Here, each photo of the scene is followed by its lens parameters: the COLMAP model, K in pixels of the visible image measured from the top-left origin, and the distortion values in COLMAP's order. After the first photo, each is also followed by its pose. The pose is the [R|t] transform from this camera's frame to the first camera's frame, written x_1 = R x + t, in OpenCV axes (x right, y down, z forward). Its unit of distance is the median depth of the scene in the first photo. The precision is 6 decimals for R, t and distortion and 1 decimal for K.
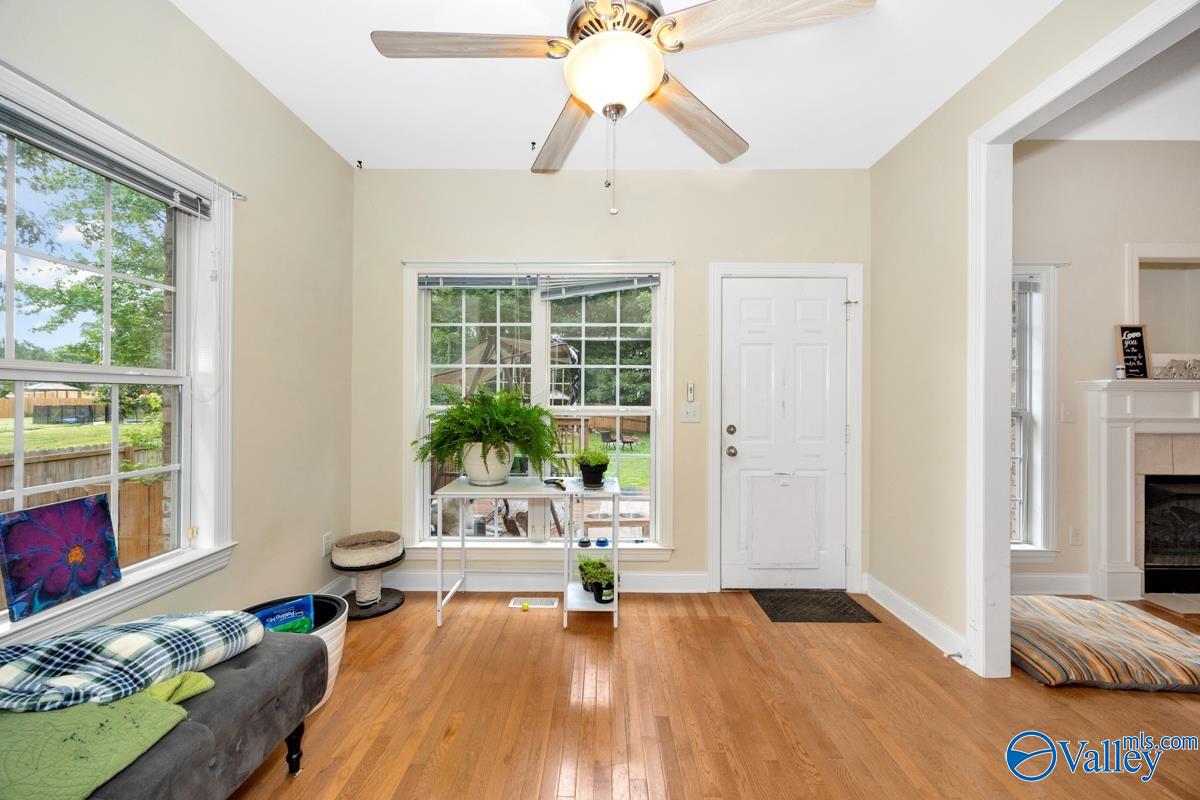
lens RADIAL K [[475.1, 0, 620.1], [0, 475.1, 398.3], [0, 0, 1]] dist [0.003148, -0.000550]
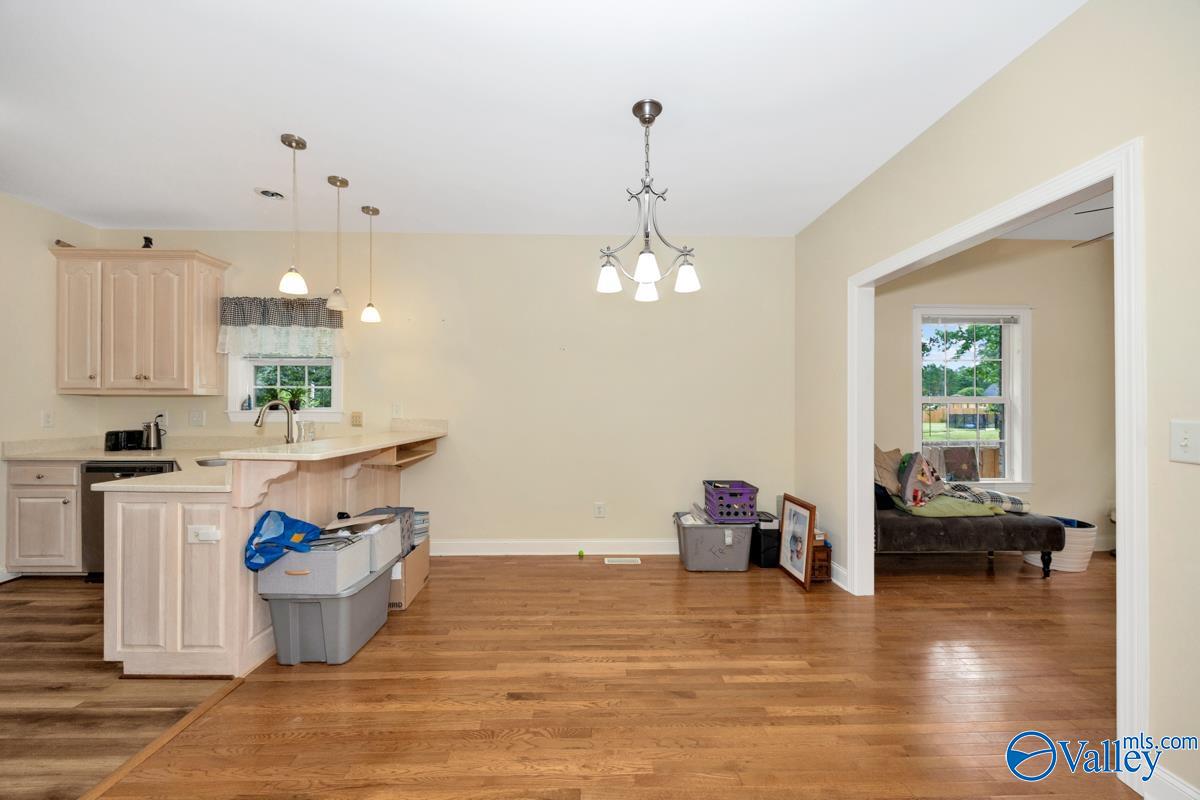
lens RADIAL K [[455.7, 0, 592.6], [0, 455.7, 405.7], [0, 0, 1]] dist [0.000609, -0.000042]
pose [[0.023085, -0.006211, -0.999714, 0.715546], [0.000257, 0.999981, -0.006207, -0.002232], [0.999733, -0.000114, 0.023086, -0.598349]]
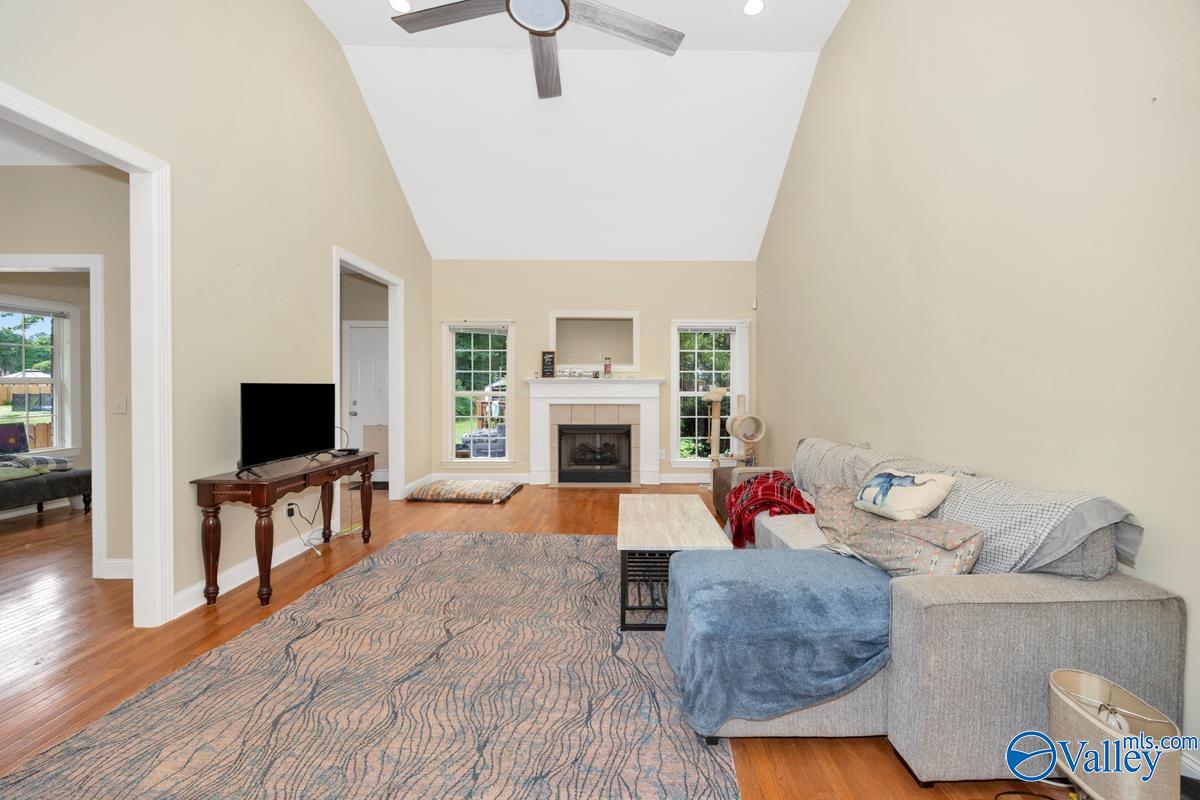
lens RADIAL K [[475.1, 0, 615.7], [0, 475.1, 389.9], [0, 0, 1]] dist [0.003148, -0.000550]
pose [[0.999911, -0.002532, 0.013087, 1.332759], [0.002398, 0.999944, 0.010263, -0.007980], [-0.013112, -0.010231, 0.999862, -1.042360]]
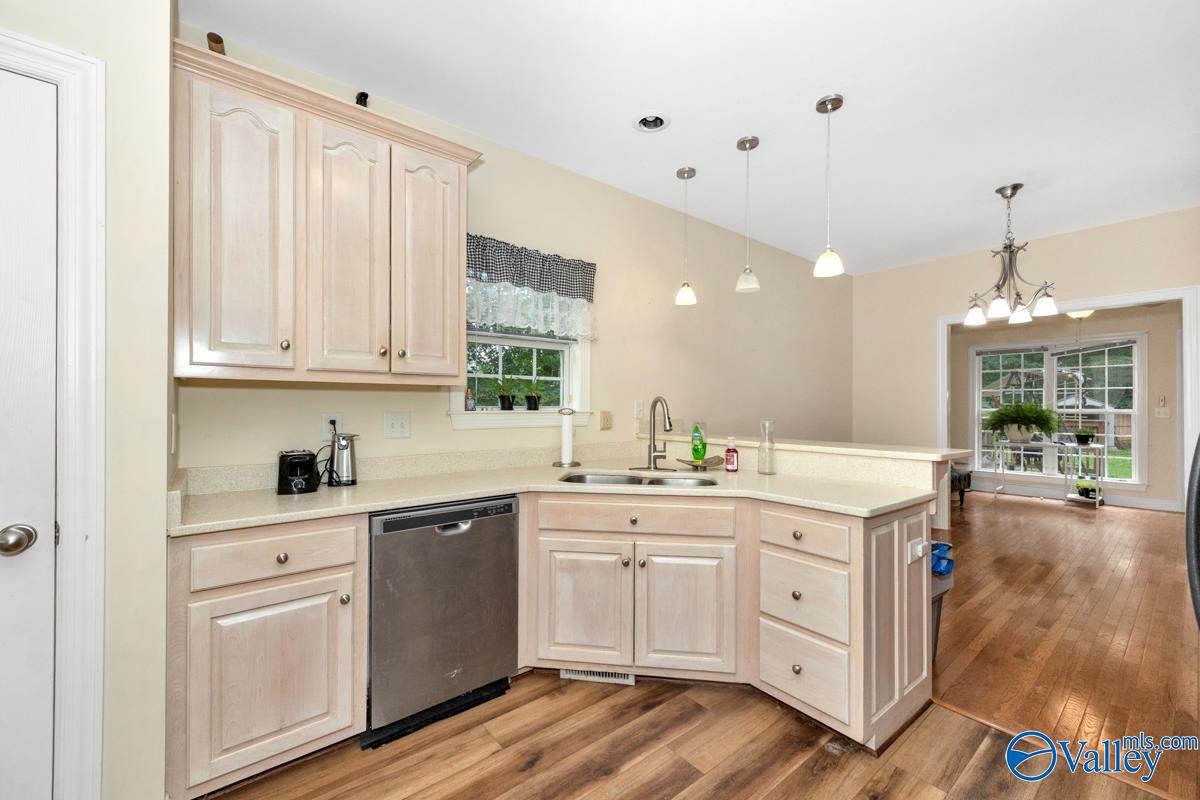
lens RADIAL K [[475.1, 0, 599.8], [0, 475.1, 407.3], [0, 0, 1]] dist [0.003148, -0.000550]
pose [[0.622889, -0.002213, -0.782307, 0.241920], [0.006012, 0.999980, 0.001958, -0.005645], [0.782287, -0.005923, 0.622890, -1.891969]]
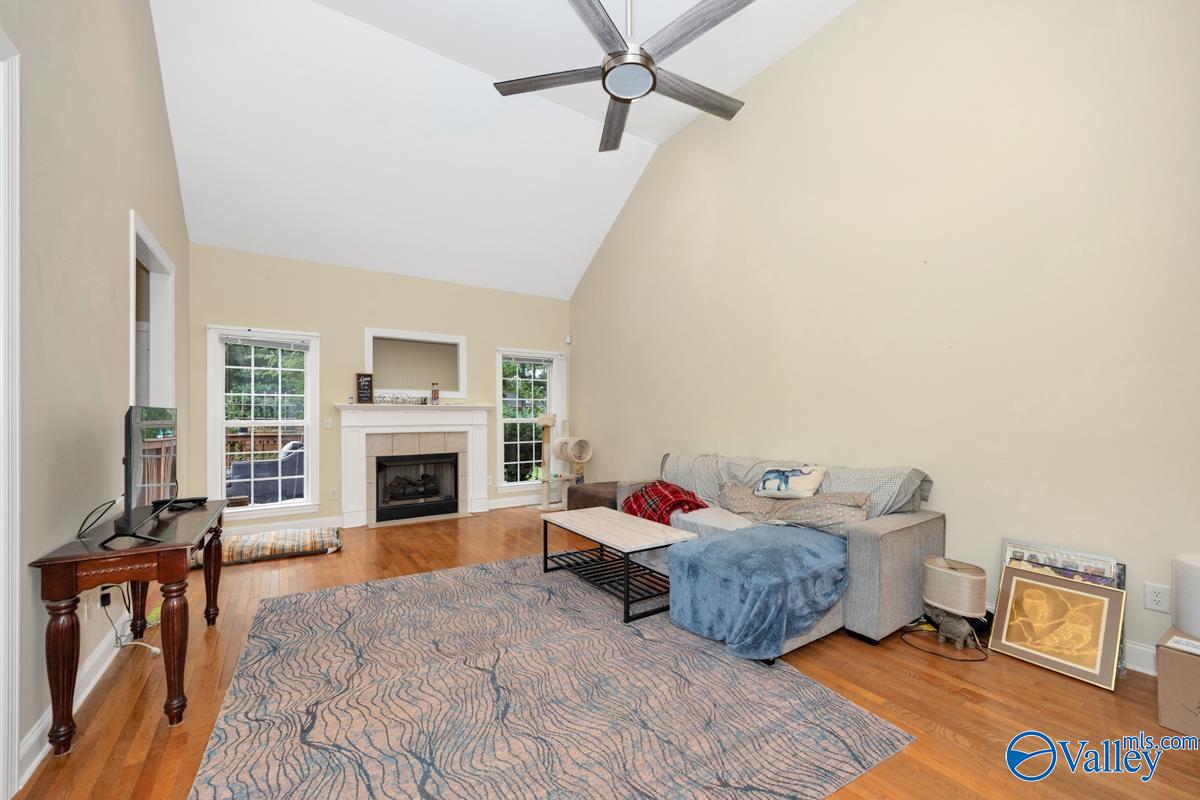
lens RADIAL K [[475.1, 0, 603.6], [0, 475.1, 411.6], [0, 0, 1]] dist [0.003148, -0.000550]
pose [[0.825291, -0.002991, 0.564700, 0.802891], [0.004601, 0.999988, -0.001426, -0.003140], [-0.564689, 0.003775, 0.825295, -0.983932]]
